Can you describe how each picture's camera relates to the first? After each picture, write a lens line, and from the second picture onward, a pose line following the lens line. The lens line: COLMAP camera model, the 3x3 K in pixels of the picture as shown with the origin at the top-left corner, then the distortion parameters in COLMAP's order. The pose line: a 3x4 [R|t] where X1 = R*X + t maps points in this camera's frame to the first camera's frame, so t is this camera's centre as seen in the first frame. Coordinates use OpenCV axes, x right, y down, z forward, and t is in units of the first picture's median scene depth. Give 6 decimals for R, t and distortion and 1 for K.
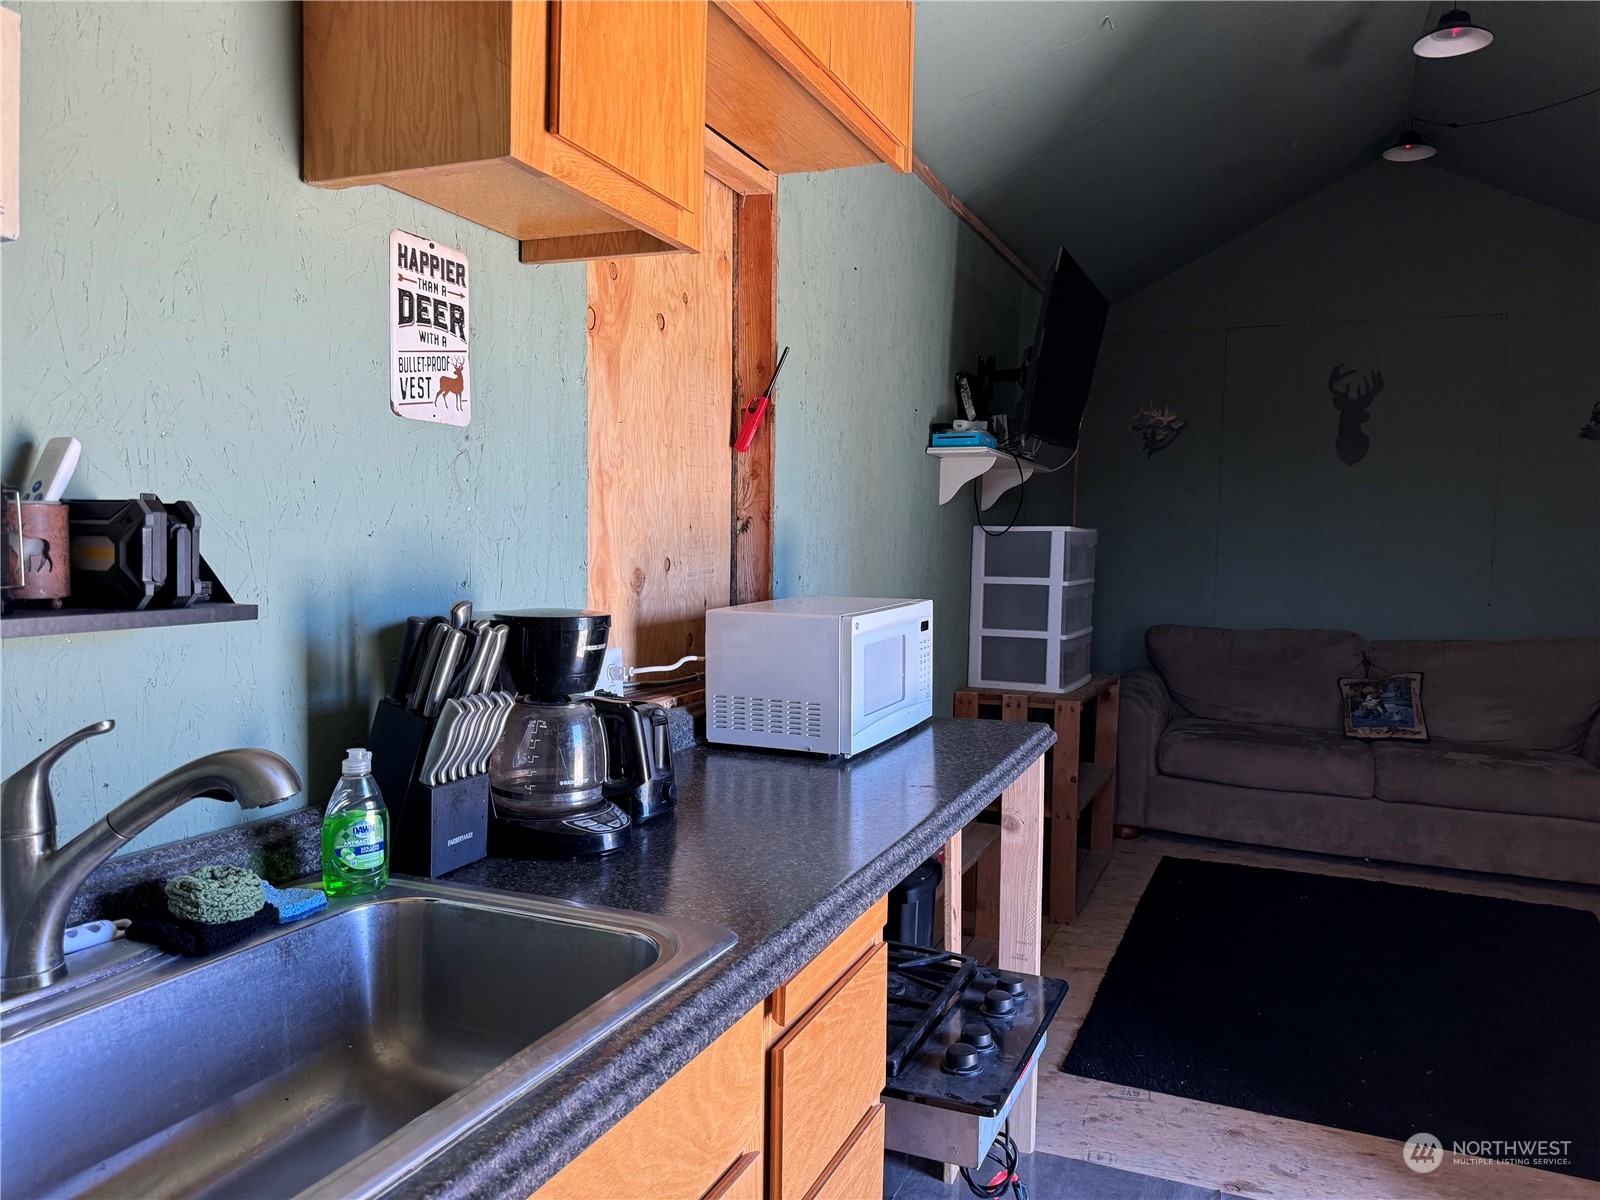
lens RADIAL K [[1139.1, 0, 794.1], [0, 1139.1, 592.1], [0, 0, 1]] dist [0.092195, -0.124865]
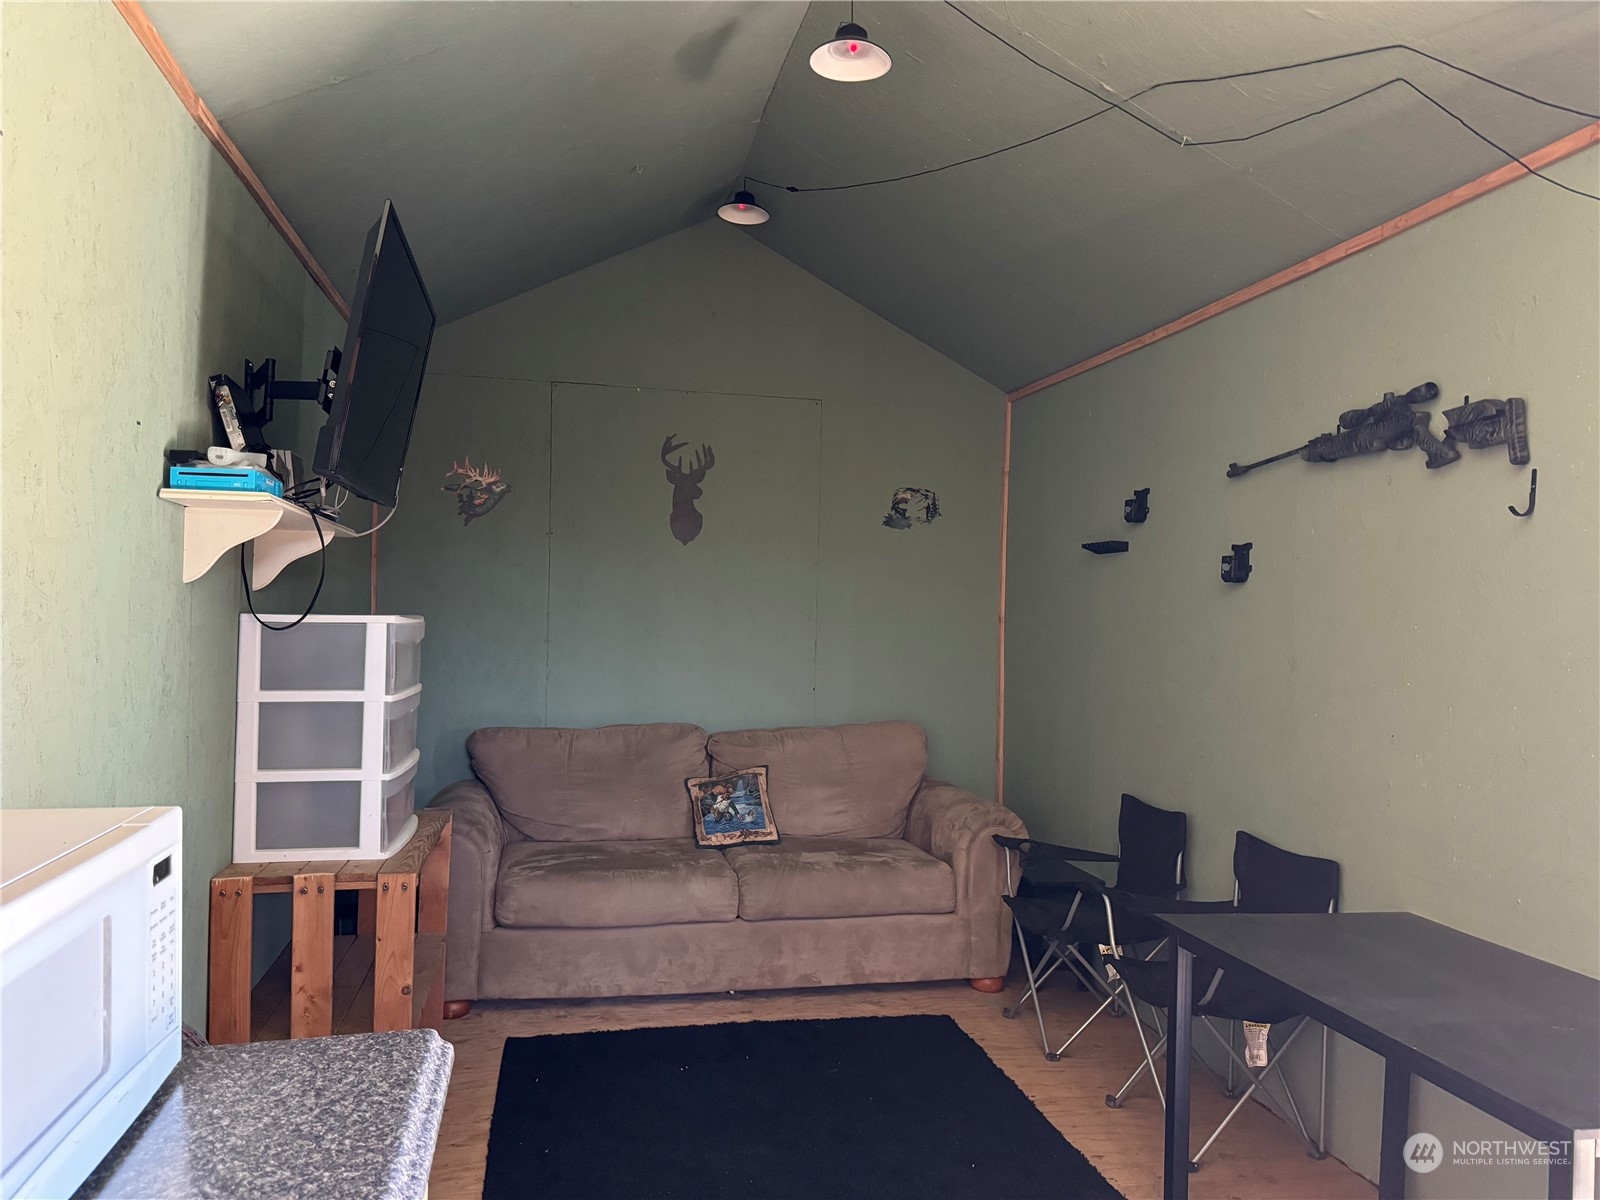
lens RADIAL K [[1139.1, 0, 794.1], [0, 1139.1, 592.1], [0, 0, 1]] dist [0.092195, -0.124865]
pose [[0.813300, 0.004076, 0.581831, 0.026724], [0.031261, 0.998225, -0.050690, -0.024487], [-0.581005, 0.059415, 0.811729, 0.250037]]
